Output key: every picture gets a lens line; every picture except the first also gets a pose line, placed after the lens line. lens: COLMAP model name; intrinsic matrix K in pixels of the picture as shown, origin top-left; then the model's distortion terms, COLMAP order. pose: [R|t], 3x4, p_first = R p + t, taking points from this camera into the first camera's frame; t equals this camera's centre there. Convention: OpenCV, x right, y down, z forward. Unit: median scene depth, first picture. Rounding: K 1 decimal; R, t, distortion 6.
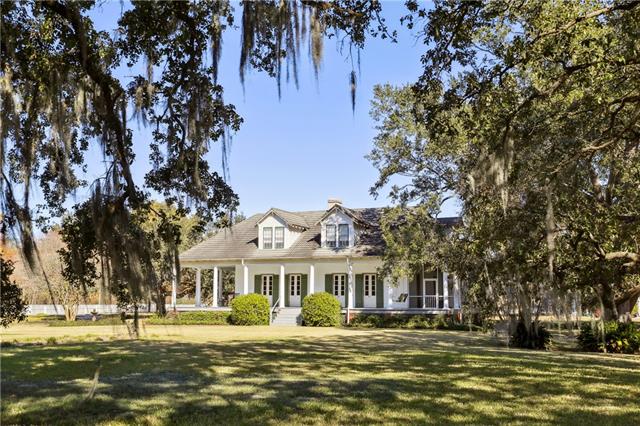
lens RADIAL K [[733.7, 0, 320.0], [0, 733.7, 213.0], [0, 0, 1]] dist [0.006148, 0.000241]
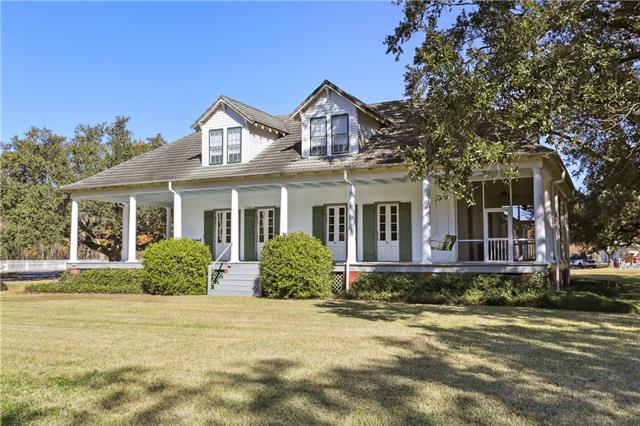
lens RADIAL K [[637.3, 0, 320.0], [0, 637.3, 213.0], [0, 0, 1]] dist [-0.005681, -0.001615]
pose [[0.999122, -0.012238, -0.040078, 0.035168], [0.014302, 0.998564, 0.051624, 0.064831], [0.039389, -0.052152, 0.997862, 0.503011]]
